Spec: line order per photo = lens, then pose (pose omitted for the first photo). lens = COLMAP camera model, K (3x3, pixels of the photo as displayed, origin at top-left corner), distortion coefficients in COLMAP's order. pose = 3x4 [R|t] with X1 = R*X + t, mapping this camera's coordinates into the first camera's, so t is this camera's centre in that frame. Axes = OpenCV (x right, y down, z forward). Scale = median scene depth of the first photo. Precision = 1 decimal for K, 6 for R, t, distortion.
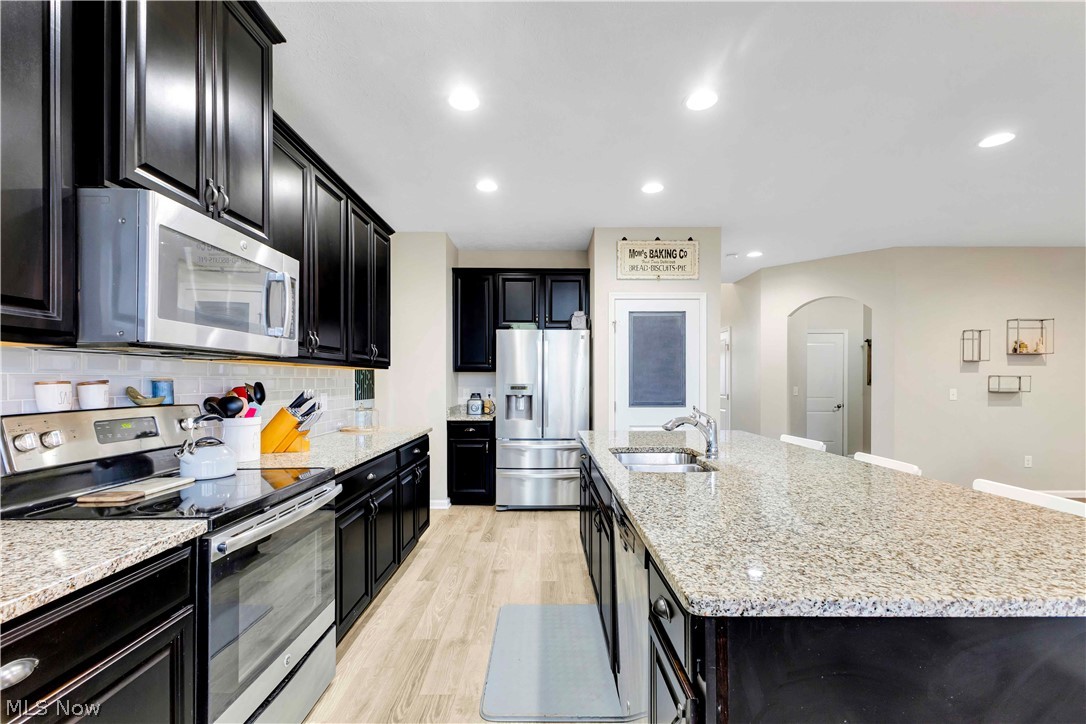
lens RADIAL K [[480.4, 0, 546.6], [0, 480.4, 377.8], [0, 0, 1]] dist [0.019573, -0.003352]
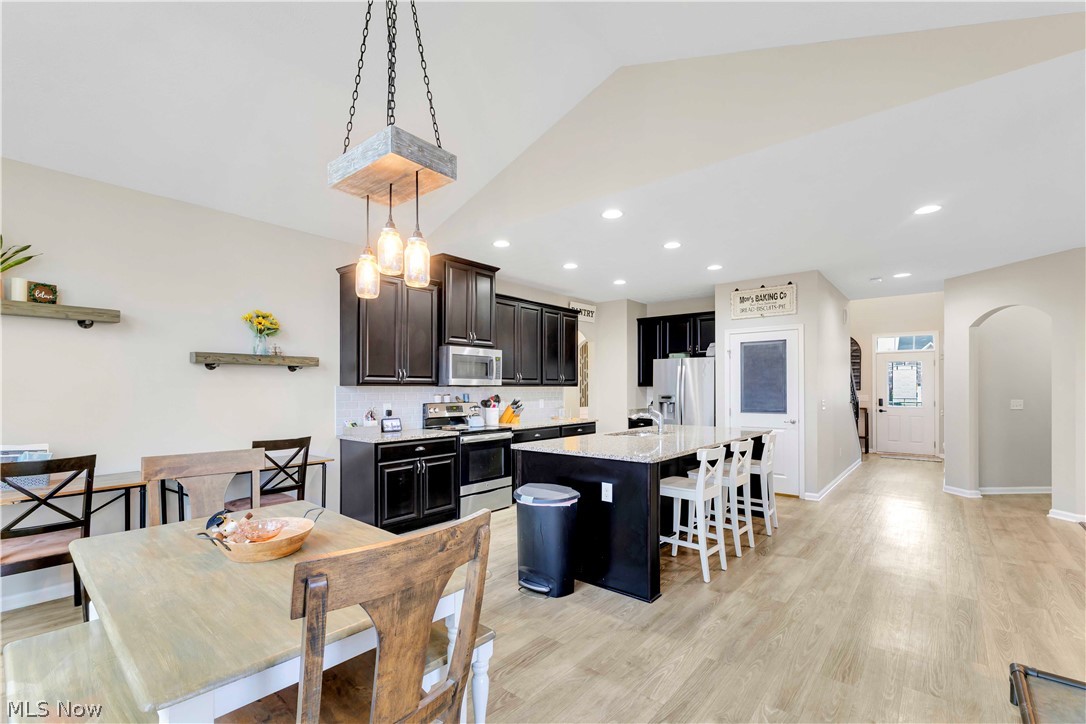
lens RADIAL K [[480.4, 0, 546.9], [0, 480.4, 388.7], [0, 0, 1]] dist [0.019573, -0.003352]
pose [[0.770086, -0.002071, -0.637936, 0.622414], [0.005982, 0.999974, 0.003974, -0.015285], [0.637912, -0.006877, 0.770079, -0.407166]]
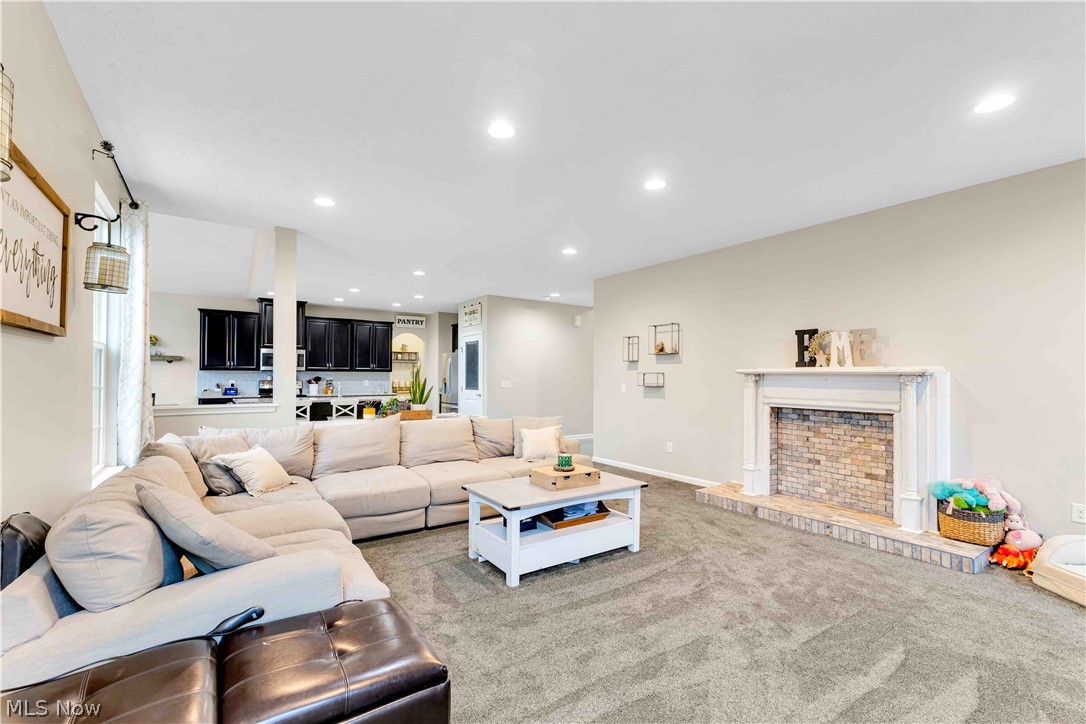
lens RADIAL K [[480.4, 0, 548.3], [0, 480.4, 366.2], [0, 0, 1]] dist [0.019573, -0.003352]
pose [[0.563582, -0.018237, -0.825858, 2.051464], [0.000103, 0.999758, -0.022007, 0.006845], [0.826060, 0.012318, 0.563448, 0.143668]]
